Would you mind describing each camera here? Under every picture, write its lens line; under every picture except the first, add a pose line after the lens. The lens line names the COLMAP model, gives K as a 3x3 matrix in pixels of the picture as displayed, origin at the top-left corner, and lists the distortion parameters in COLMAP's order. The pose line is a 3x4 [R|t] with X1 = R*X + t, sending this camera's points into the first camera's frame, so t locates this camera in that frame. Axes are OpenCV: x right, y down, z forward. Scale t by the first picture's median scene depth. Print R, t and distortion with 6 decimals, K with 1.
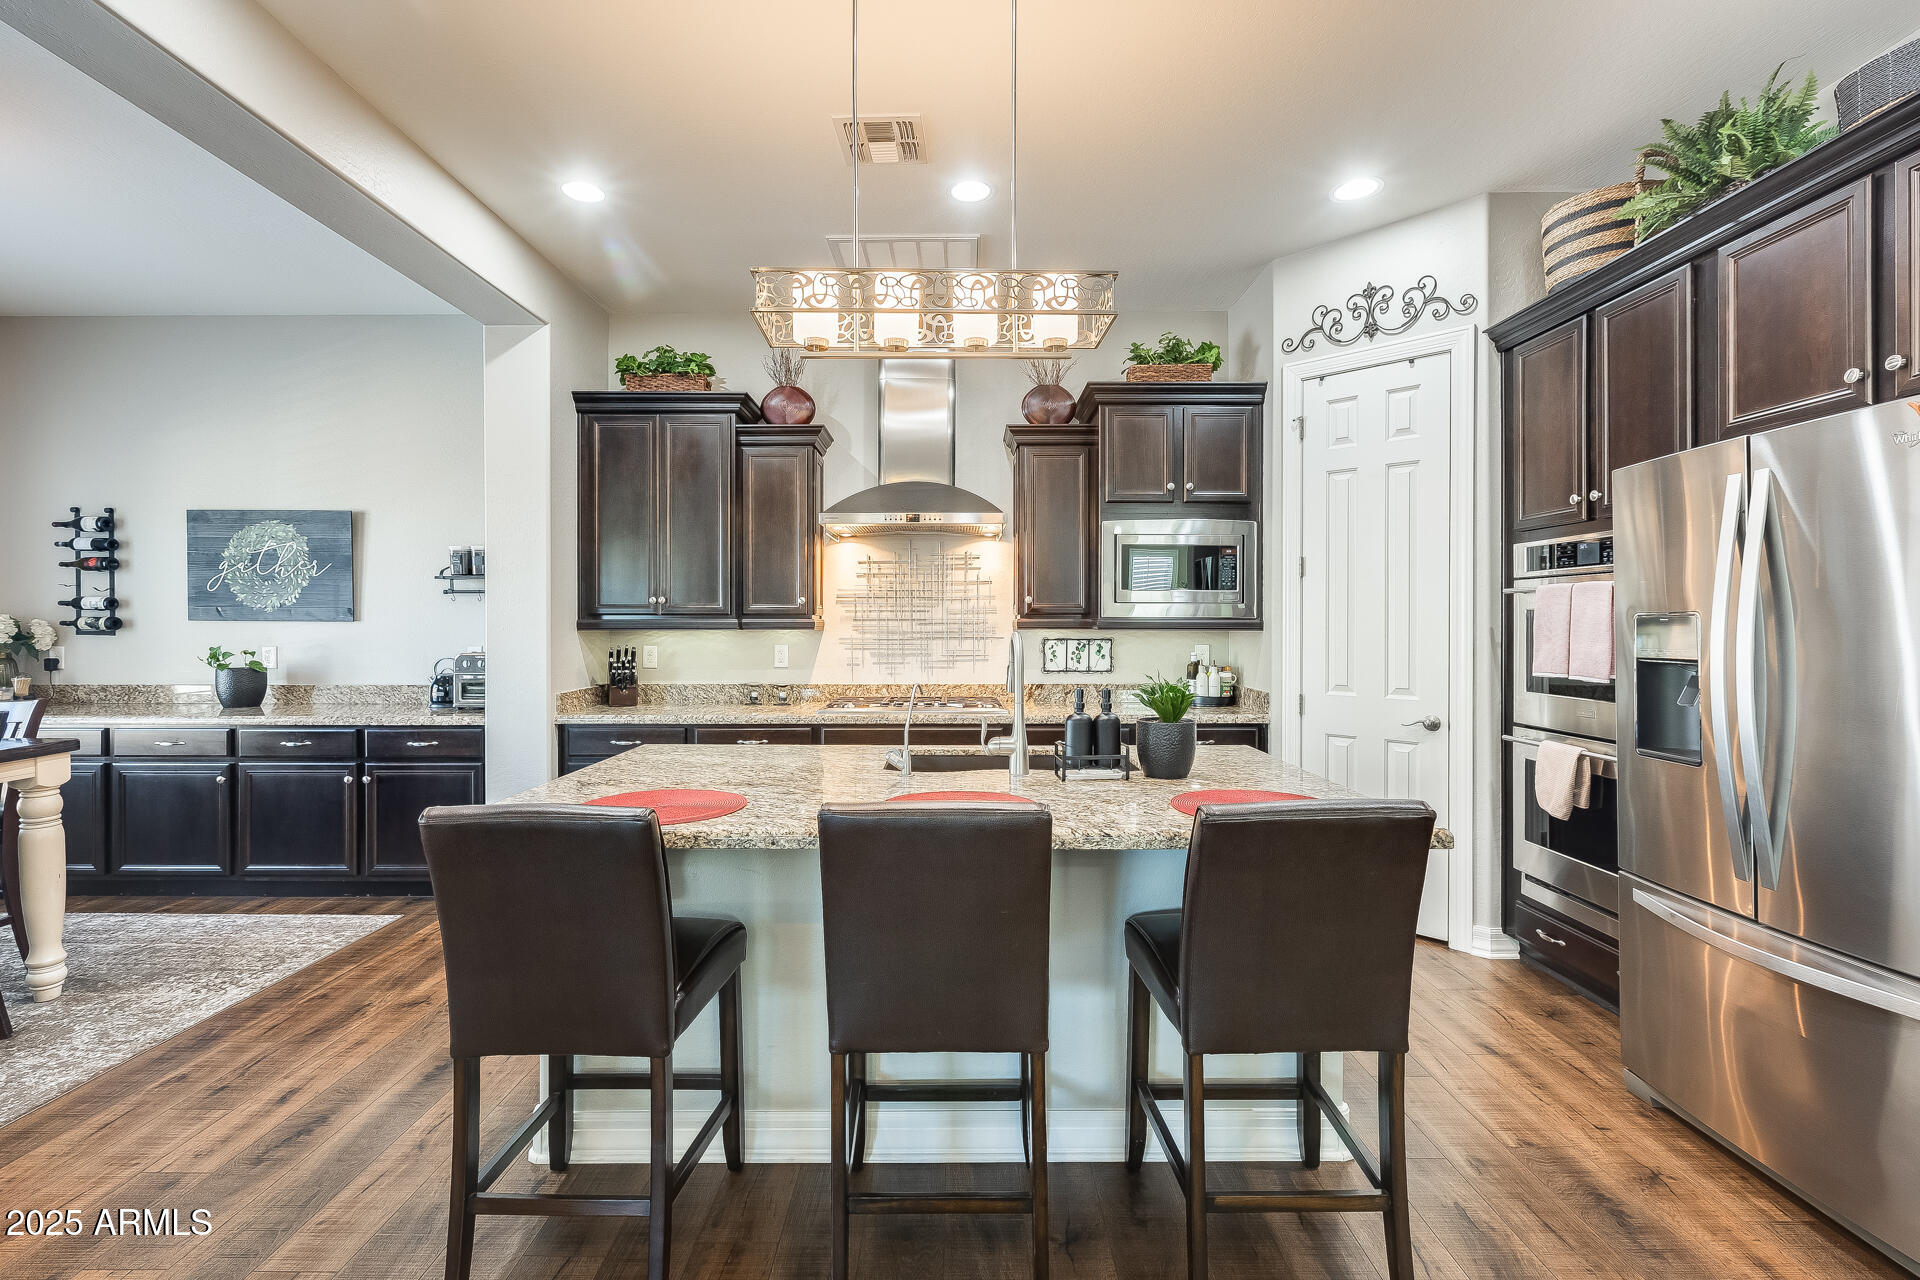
lens RADIAL K [[860.7, 0, 957.5], [0, 860.7, 626.5], [0, 0, 1]] dist [0.001629, -0.001871]
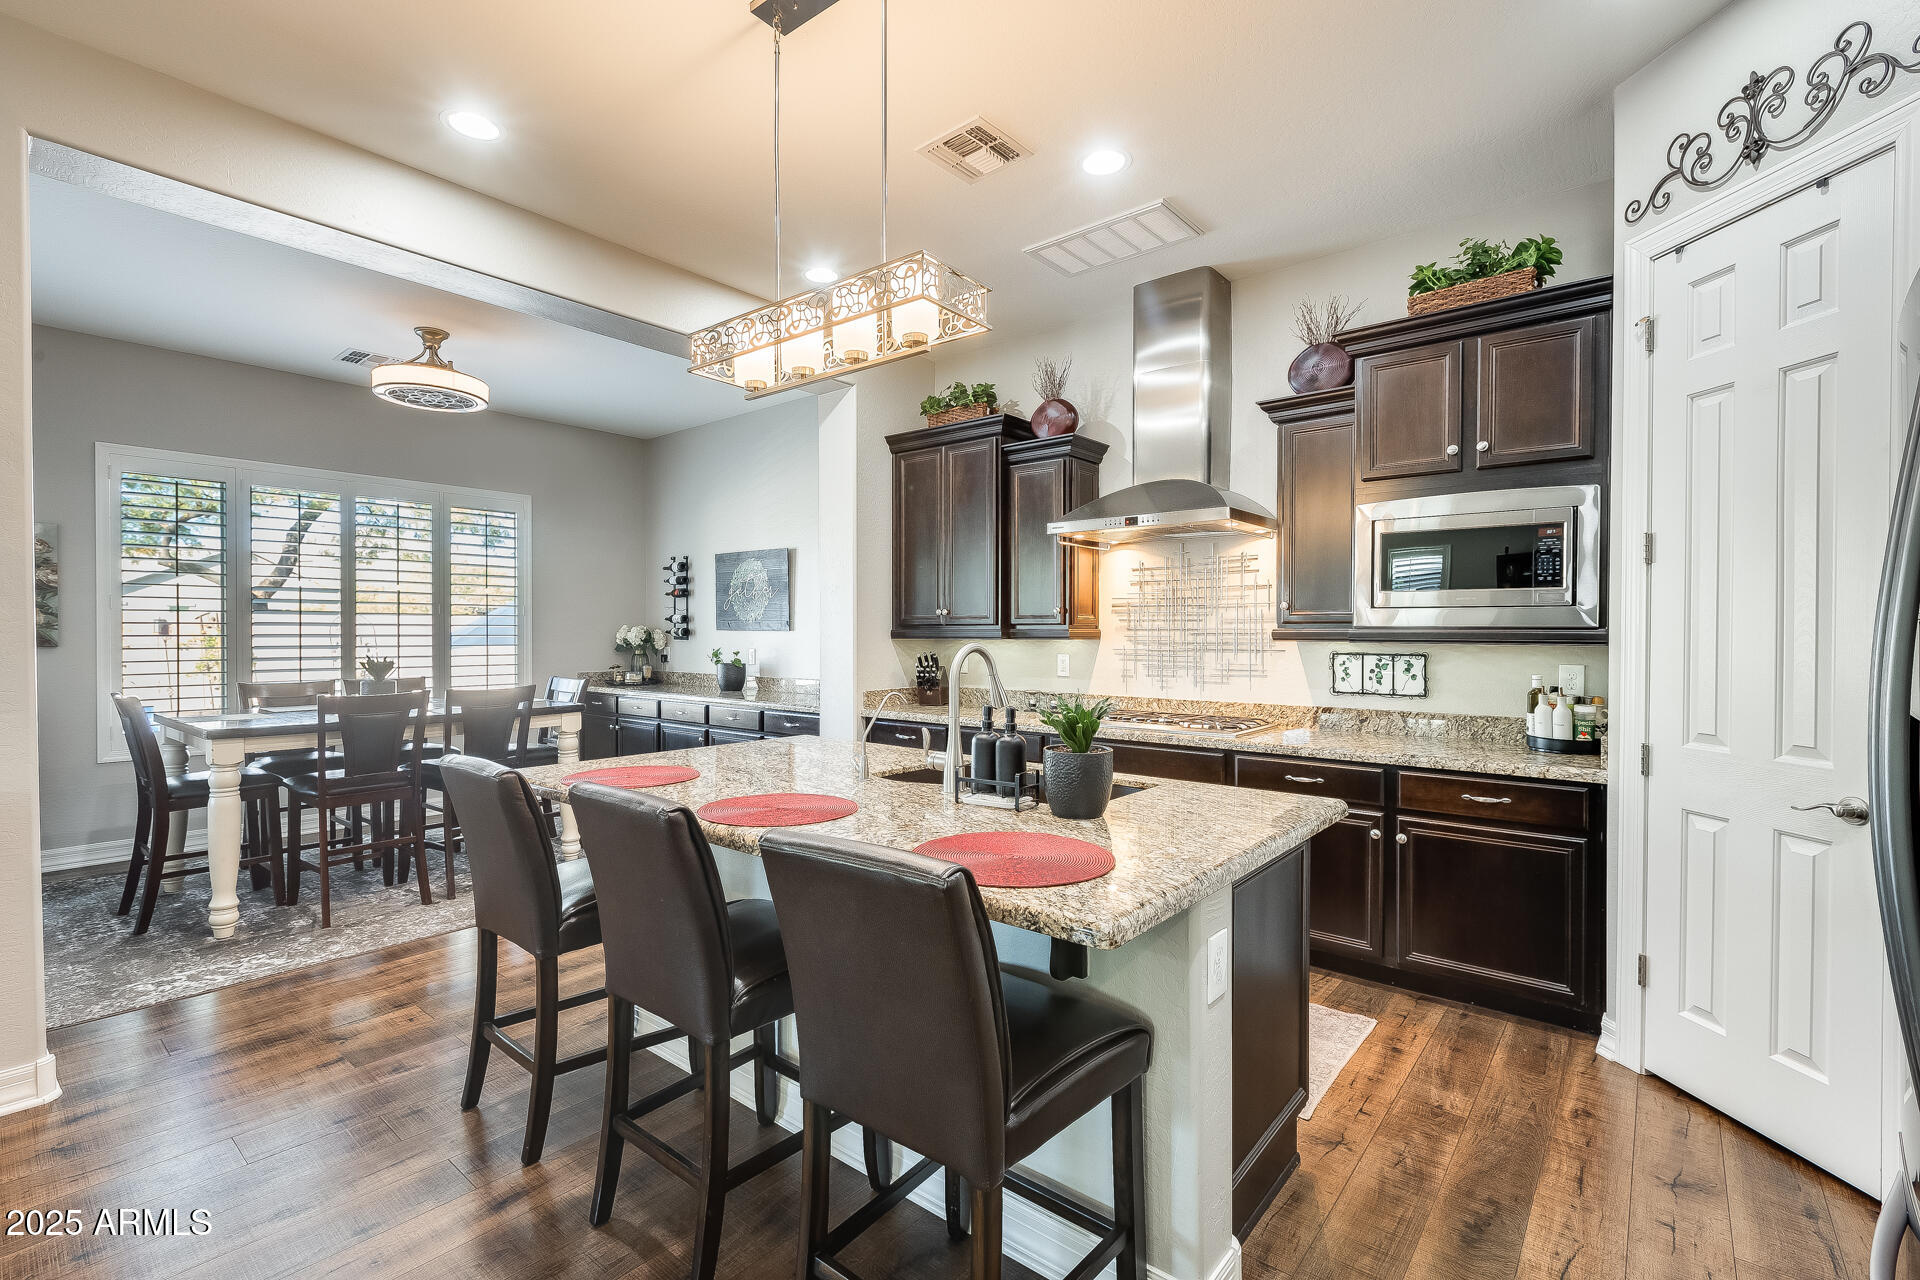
lens RADIAL K [[861.5, 0, 946.2], [0, 861.5, 642.8], [0, 0, 1]] dist [0.003607, -0.000736]
pose [[0.764929, 0.009695, -0.644042, 0.362009], [-0.003859, 0.999938, 0.010469, -0.002421], [0.644104, -0.005523, 0.764918, 0.138949]]
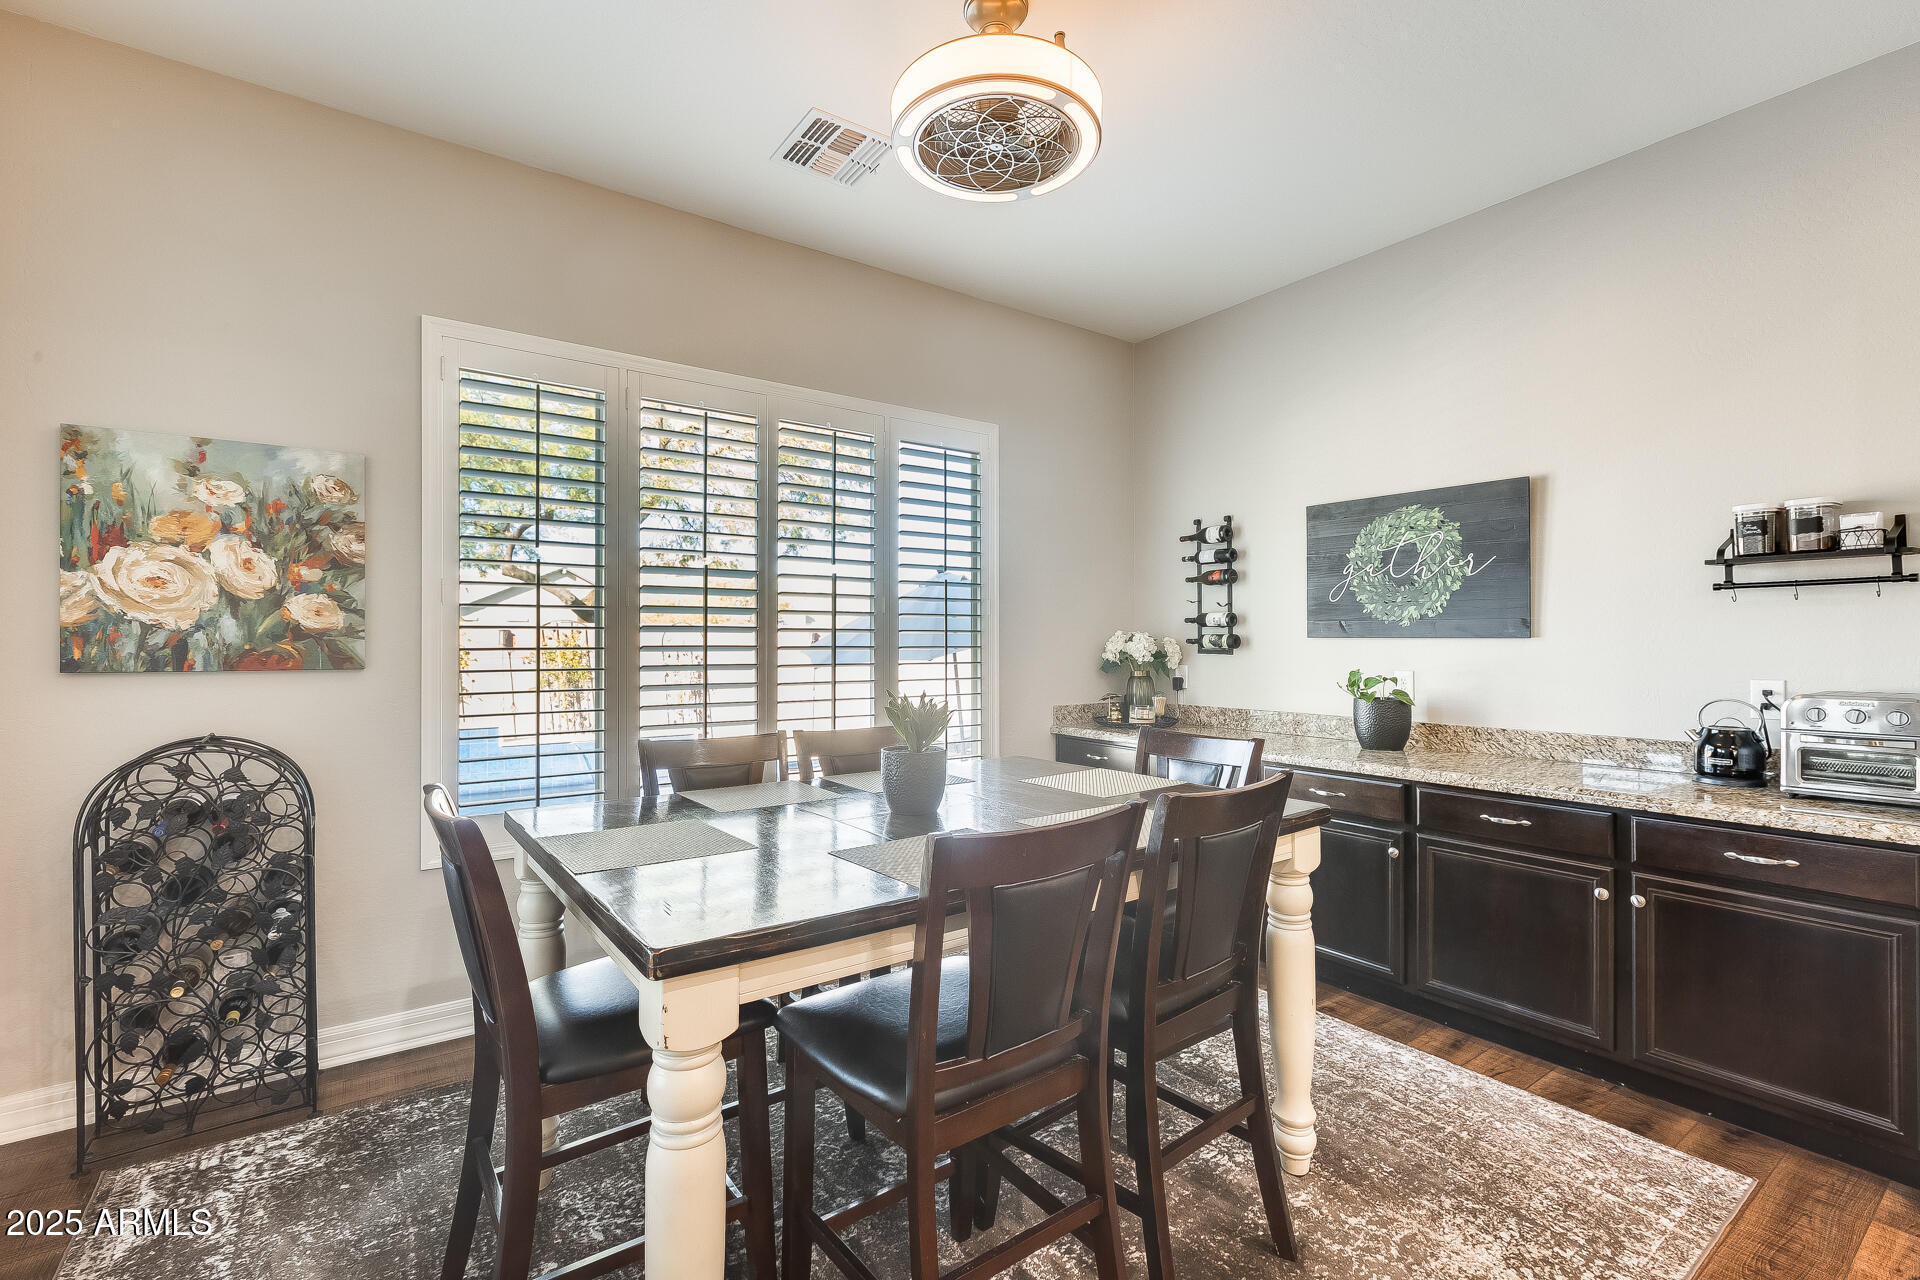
lens RADIAL K [[861.5, 0, 943.0], [0, 861.5, 638.8], [0, 0, 1]] dist [0.003607, -0.000736]
pose [[0.573663, -0.004019, -0.819082, -0.425367], [-0.001337, 0.999982, -0.005843, -0.000533], [0.819090, 0.004447, 0.573647, 0.232997]]
